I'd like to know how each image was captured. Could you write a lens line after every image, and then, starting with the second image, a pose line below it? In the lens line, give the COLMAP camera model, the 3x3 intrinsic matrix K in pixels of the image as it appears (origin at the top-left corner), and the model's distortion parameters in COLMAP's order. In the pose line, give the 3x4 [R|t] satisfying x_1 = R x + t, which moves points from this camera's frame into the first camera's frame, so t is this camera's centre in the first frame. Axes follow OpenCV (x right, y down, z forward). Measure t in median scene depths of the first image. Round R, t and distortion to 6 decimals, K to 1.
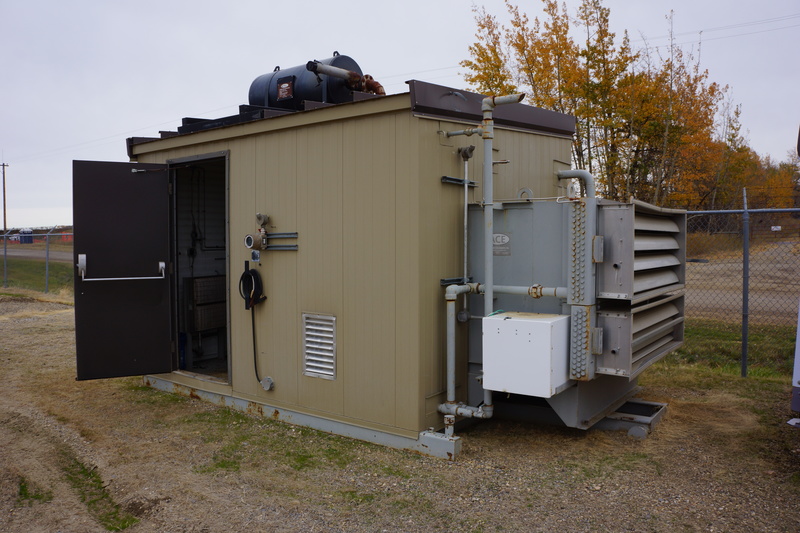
lens RADIAL K [[618.3, 0, 400.0], [0, 618.3, 266.5], [0, 0, 1]] dist [-0.168731, 0.116291]
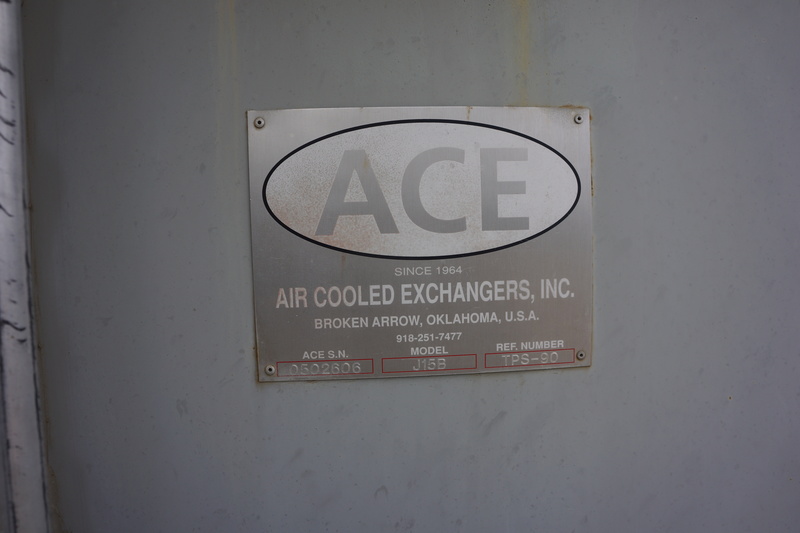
lens RADIAL K [[618.3, 0, 400.0], [0, 618.3, 266.5], [0, 0, 1]] dist [-0.168731, 0.116291]
pose [[0.757758, -0.053725, 0.650321, 0.108446], [0.050826, 0.998437, 0.023262, -0.038658], [-0.650554, 0.015427, 0.759304, 1.012458]]
